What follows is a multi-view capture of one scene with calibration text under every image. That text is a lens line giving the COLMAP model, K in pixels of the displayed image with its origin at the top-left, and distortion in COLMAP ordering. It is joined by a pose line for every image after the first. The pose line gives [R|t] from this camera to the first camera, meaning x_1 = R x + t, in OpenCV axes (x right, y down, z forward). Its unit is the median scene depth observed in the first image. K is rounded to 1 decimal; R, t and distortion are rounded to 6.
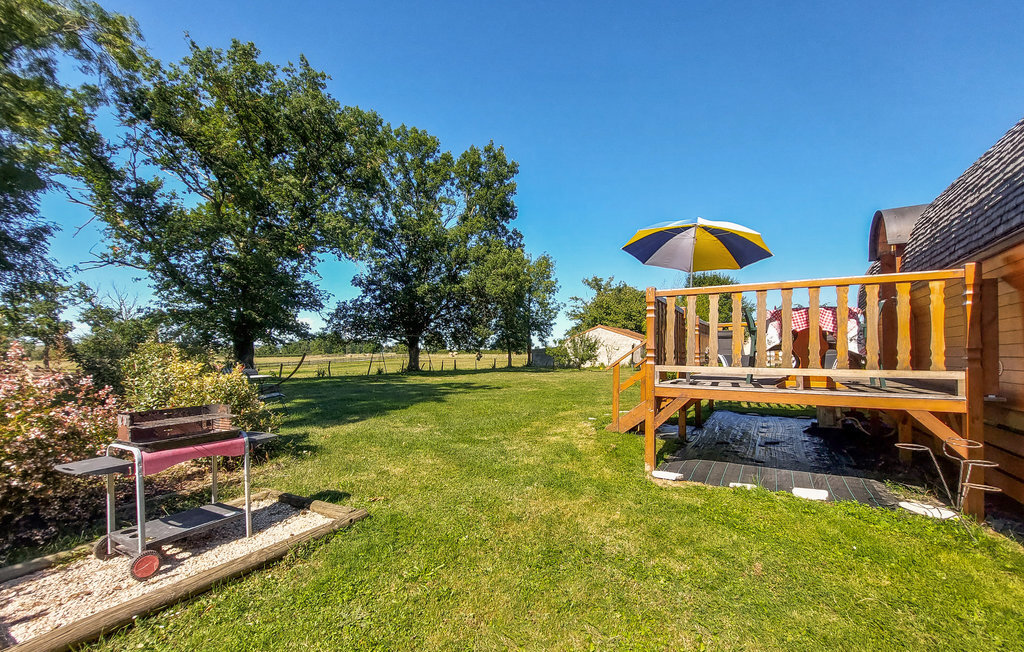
lens RADIAL K [[424.0, 0, 515.0], [0, 424.0, 357.3], [0, 0, 1]] dist [-0.012121, 0.001074]
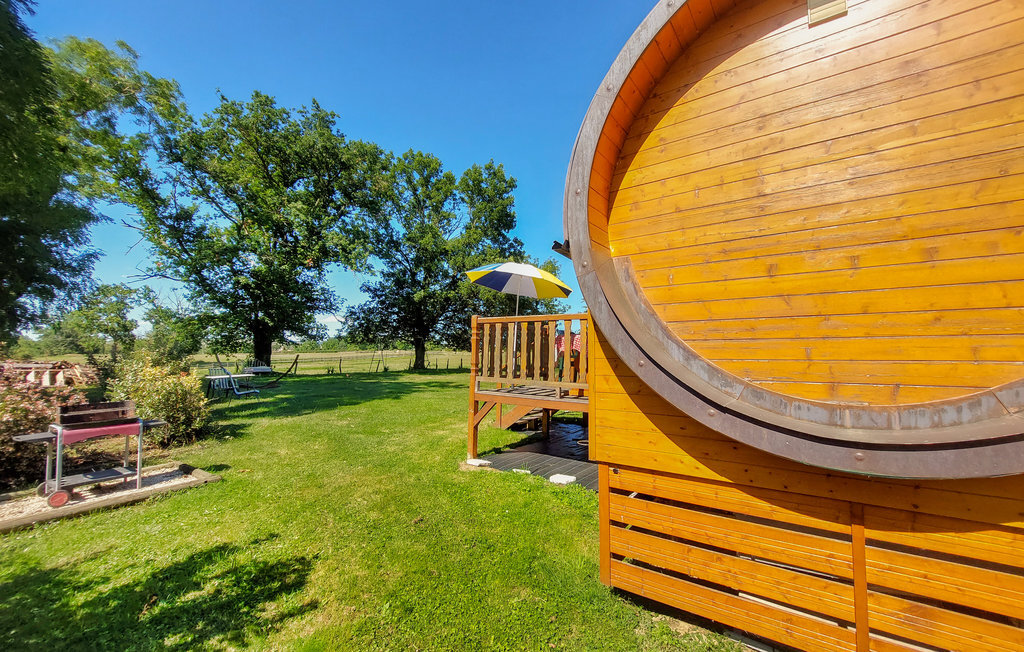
lens RADIAL K [[413.2, 0, 509.4], [0, 413.2, 333.1], [0, 0, 1]] dist [-0.011392, -0.000424]
pose [[0.996622, 0.005569, -0.081931, 0.130968], [-0.009831, 0.998614, -0.051709, -0.011895], [0.081530, 0.052340, 0.995296, -0.062227]]
